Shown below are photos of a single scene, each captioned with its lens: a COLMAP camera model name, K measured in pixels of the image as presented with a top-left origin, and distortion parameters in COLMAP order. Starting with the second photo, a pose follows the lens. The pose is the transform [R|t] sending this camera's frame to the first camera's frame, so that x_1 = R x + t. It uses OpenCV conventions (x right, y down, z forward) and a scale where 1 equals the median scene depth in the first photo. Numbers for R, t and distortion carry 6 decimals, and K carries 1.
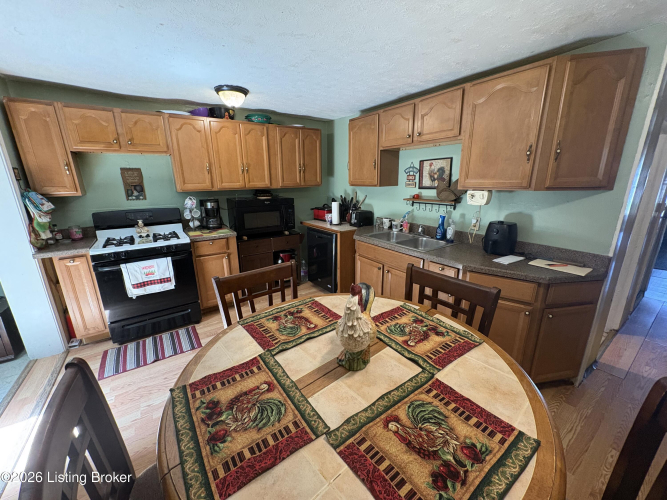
lens RADIAL K [[264.6, 0, 335.0], [0, 264.6, 250.2], [0, 0, 1]] dist [-0.000608, -0.000065]
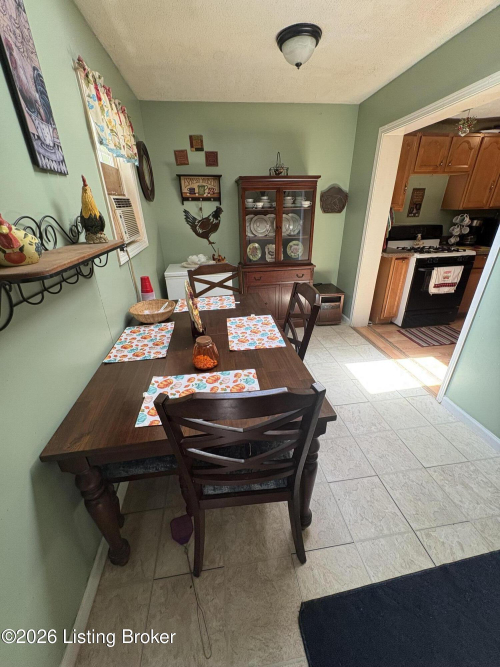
lens RADIAL K [[264.6, 0, 250.7], [0, 264.6, 331.9], [0, 0, 1]] dist [-0.000608, -0.000065]
pose [[0.894545, 0.185928, -0.406472, -0.940669], [-0.108304, 0.972442, 0.206462, 0.175452], [0.433658, -0.140667, 0.890030, -0.548203]]
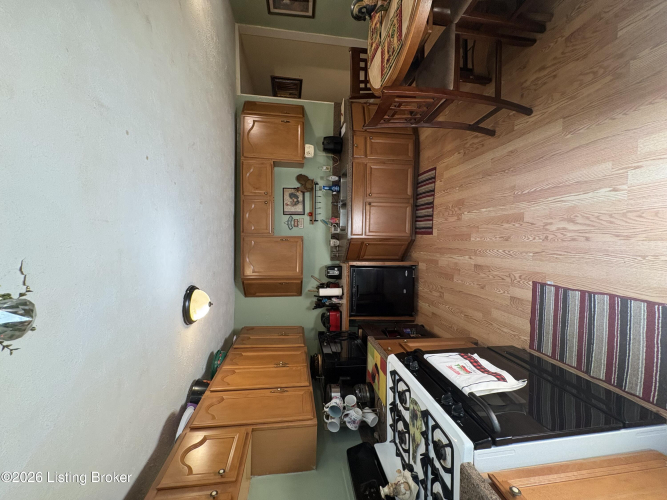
lens RADIAL K [[264.6, 0, 330.6], [0, 264.6, 246.6], [0, 0, 1]] dist [-0.000608, -0.000065]
pose [[-0.097184, -0.604698, 0.790503, -0.919194], [0.980047, -0.196514, -0.029838, -0.113605], [0.173388, 0.771831, 0.611731, 0.403343]]
